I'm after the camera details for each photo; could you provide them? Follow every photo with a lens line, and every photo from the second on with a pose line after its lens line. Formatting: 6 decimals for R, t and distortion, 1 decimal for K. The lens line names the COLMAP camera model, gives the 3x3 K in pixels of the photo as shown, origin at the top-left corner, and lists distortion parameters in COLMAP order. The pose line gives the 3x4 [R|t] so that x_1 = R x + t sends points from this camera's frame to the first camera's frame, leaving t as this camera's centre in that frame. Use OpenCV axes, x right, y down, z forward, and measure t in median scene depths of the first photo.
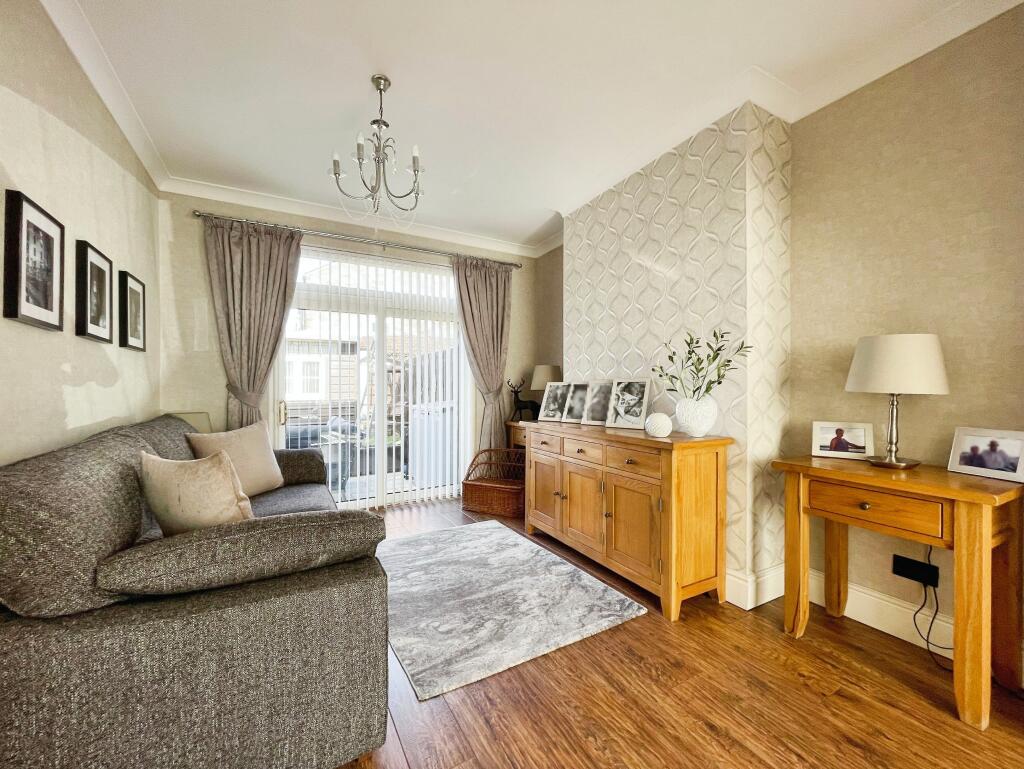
lens RADIAL K [[418.0, 0, 511.9], [0, 418.0, 381.8], [0, 0, 1]] dist [-0.003780, 0.000134]
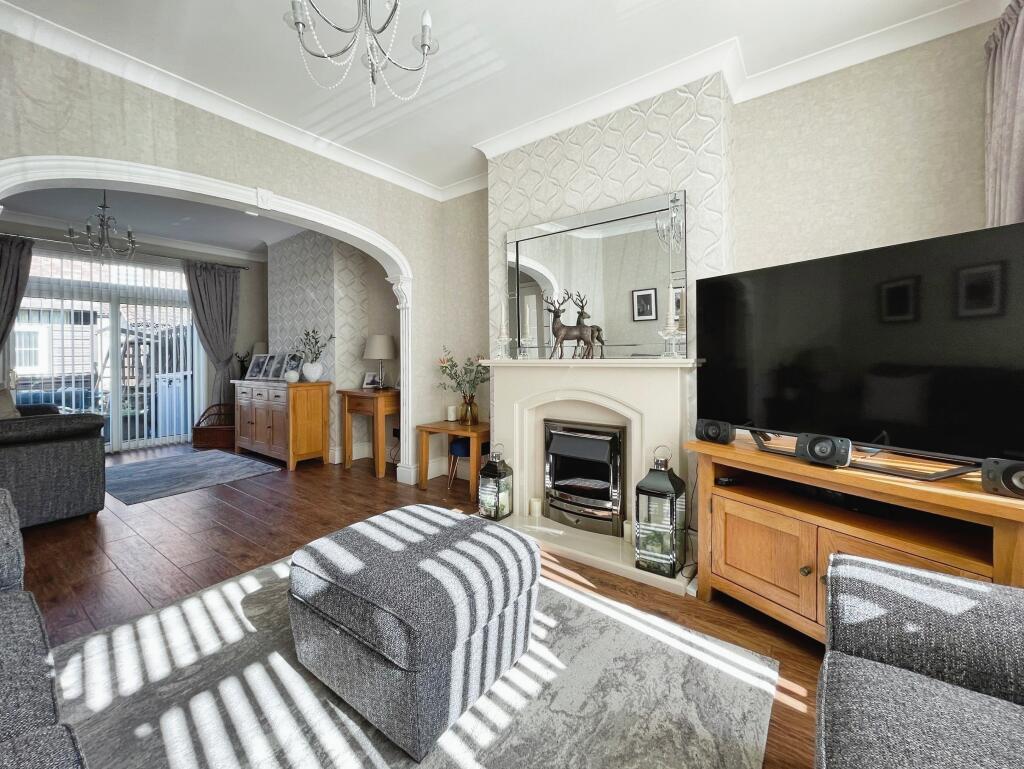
lens RADIAL K [[418.0, 0, 502.1], [0, 418.0, 356.3], [0, 0, 1]] dist [-0.003780, 0.000134]
pose [[0.914438, -0.006160, 0.404679, 0.305062], [0.002719, 0.999955, 0.009077, -0.003529], [-0.404717, -0.007200, 0.914414, -0.777905]]
